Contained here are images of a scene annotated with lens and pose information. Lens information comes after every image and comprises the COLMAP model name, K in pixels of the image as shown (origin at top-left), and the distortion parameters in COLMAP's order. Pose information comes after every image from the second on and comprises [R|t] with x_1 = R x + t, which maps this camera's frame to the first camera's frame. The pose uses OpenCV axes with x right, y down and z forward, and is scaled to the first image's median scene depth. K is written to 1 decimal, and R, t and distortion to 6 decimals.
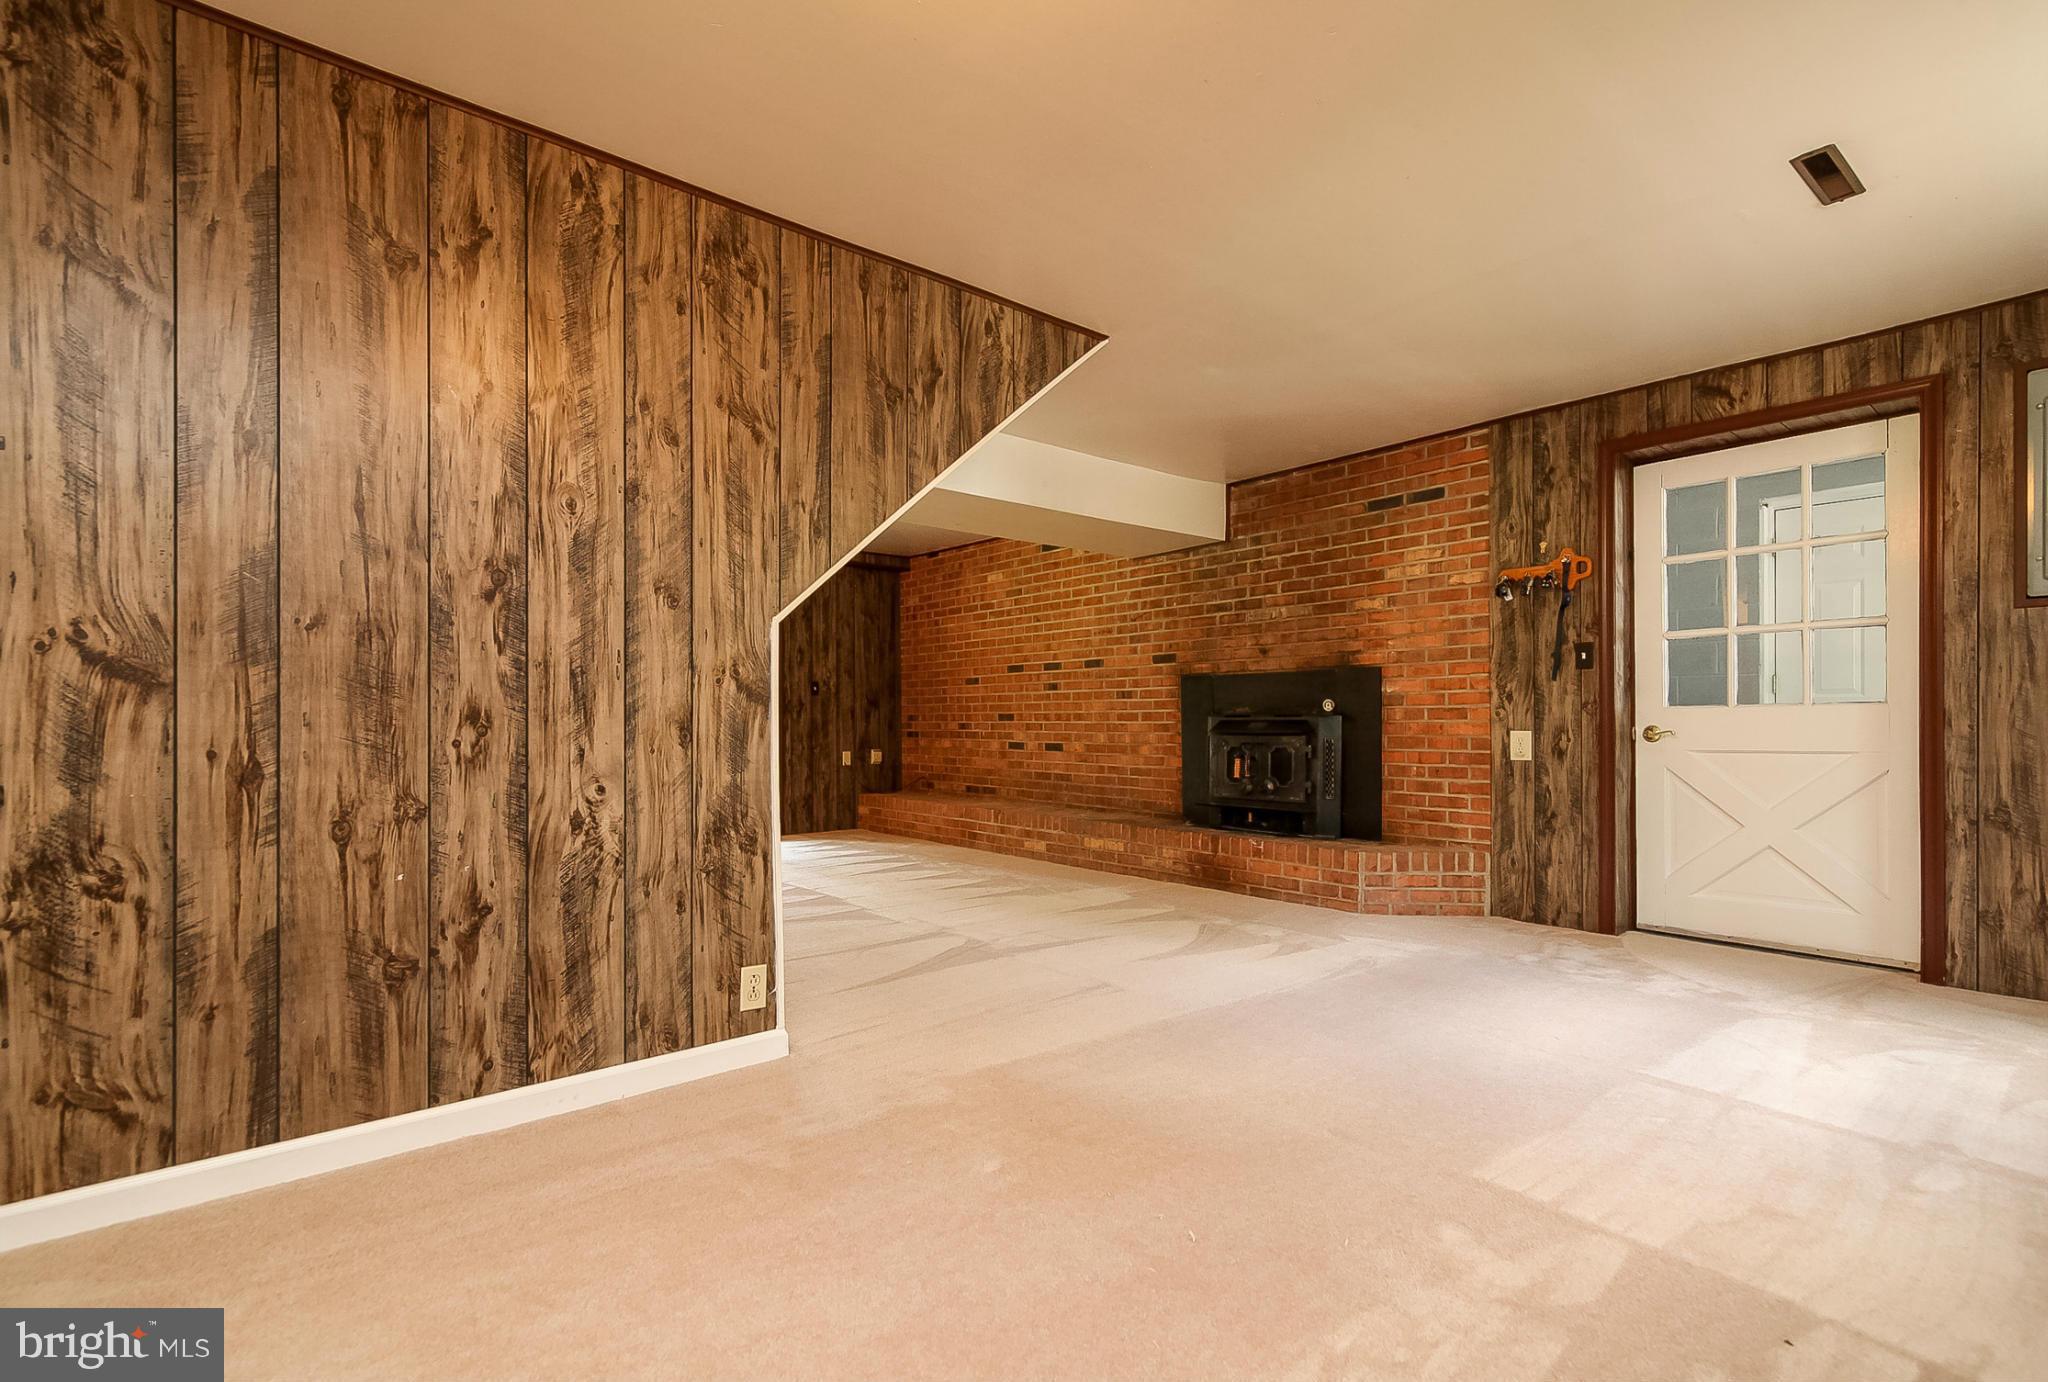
lens RADIAL K [[963.6, 0, 1026.4], [0, 963.6, 708.8], [0, 0, 1]] dist [0.003321, 0.000097]
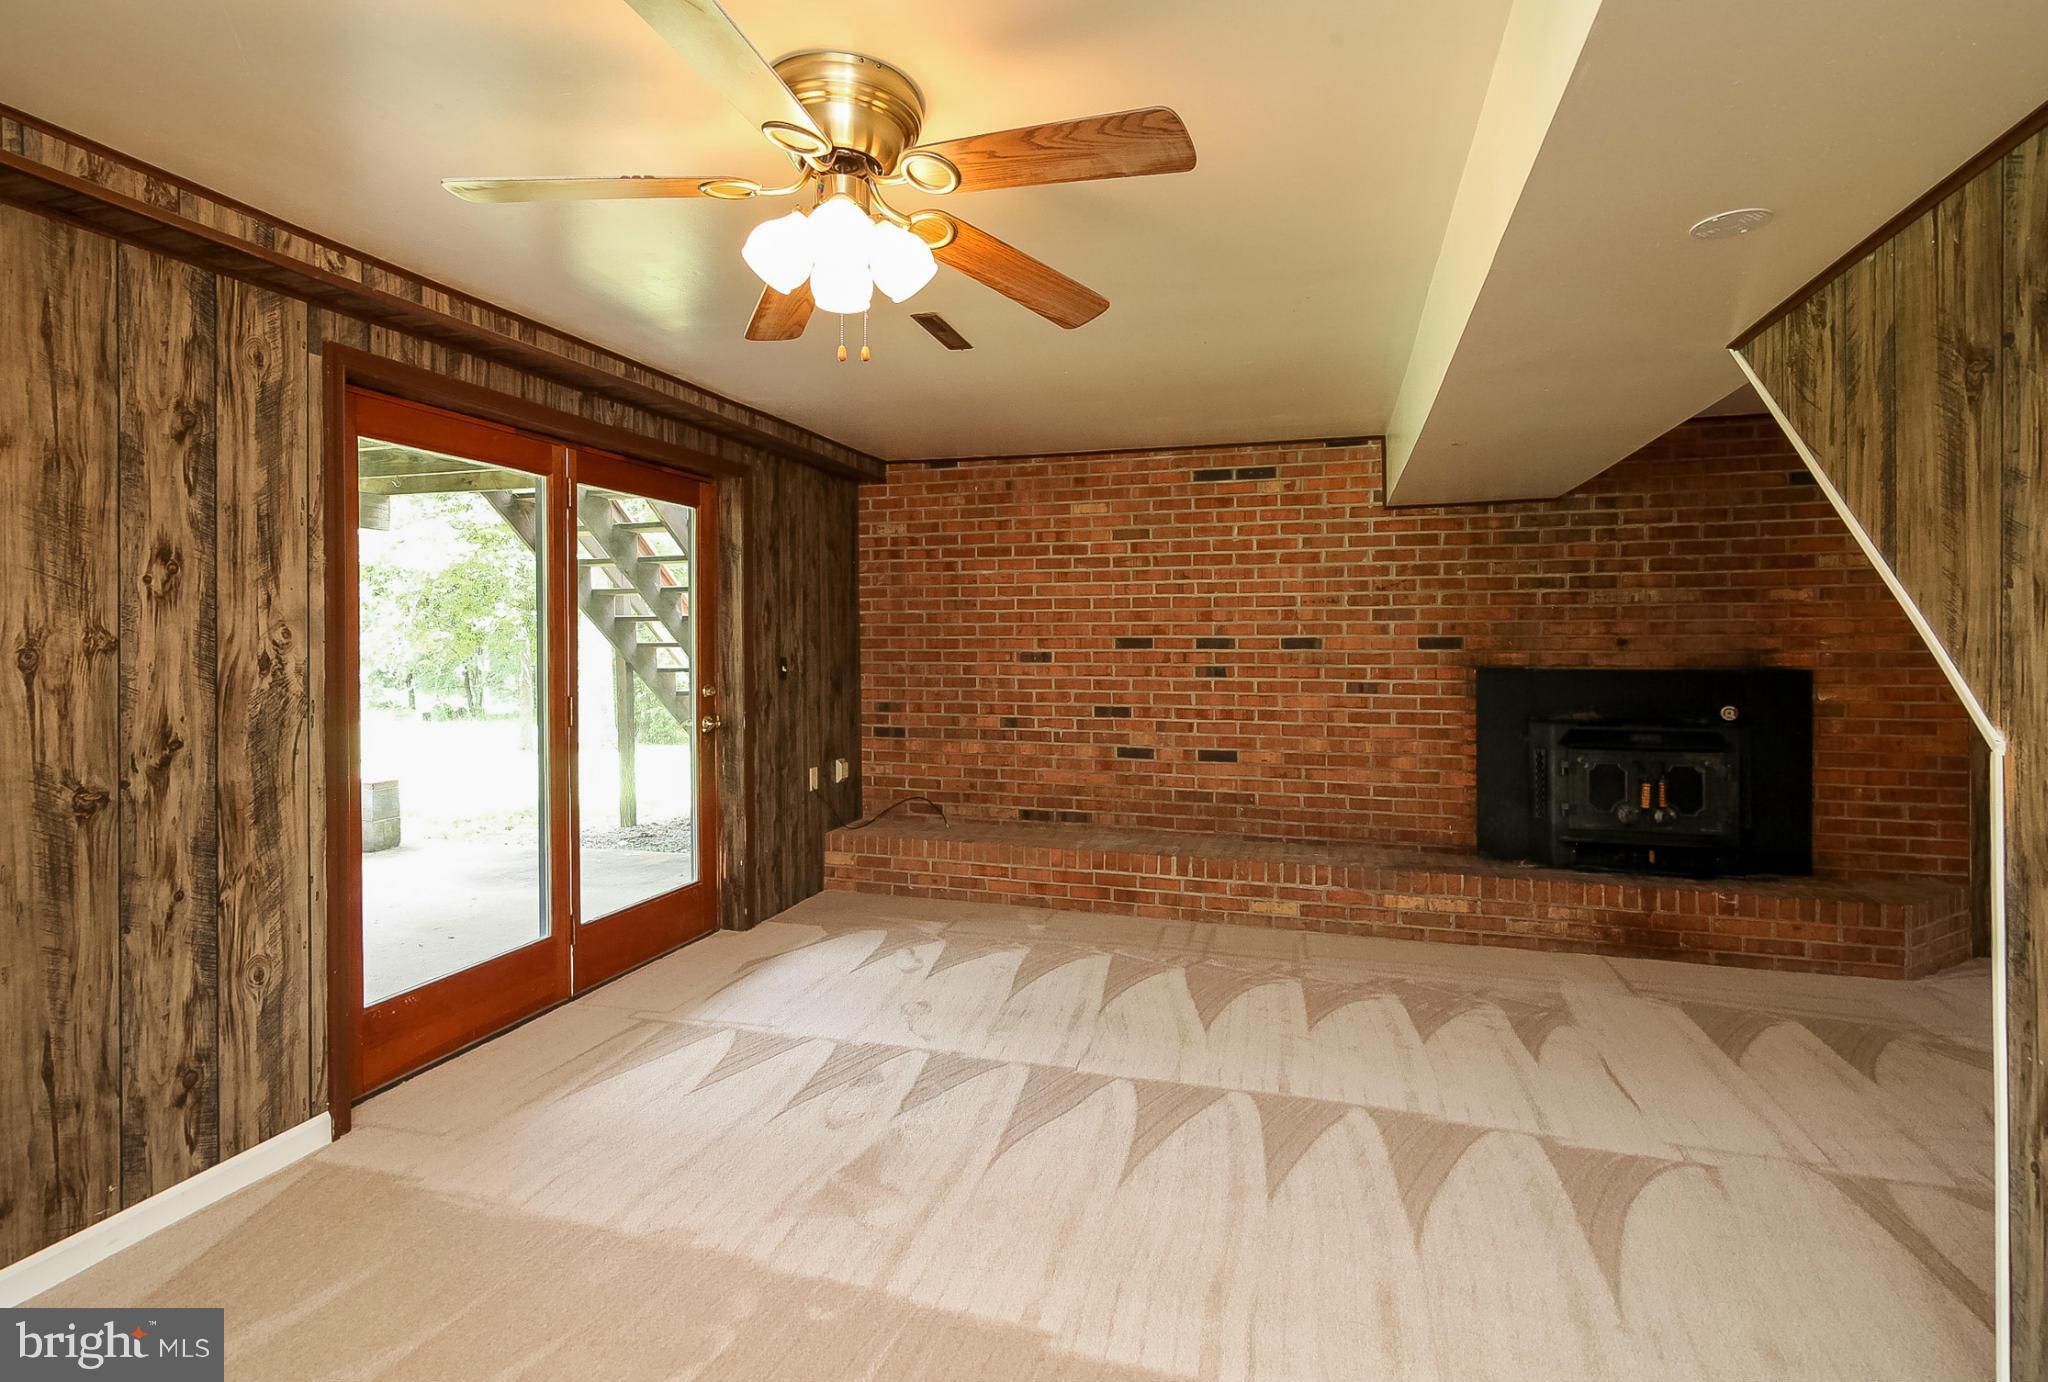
lens RADIAL K [[963.6, 0, 1004.8], [0, 963.6, 638.5], [0, 0, 1]] dist [0.003321, 0.000097]
pose [[0.836484, 0.000877, 0.547990, -0.548729], [-0.007395, 0.999926, 0.009688, -0.059206], [-0.547941, -0.012157, 0.836429, 0.540422]]
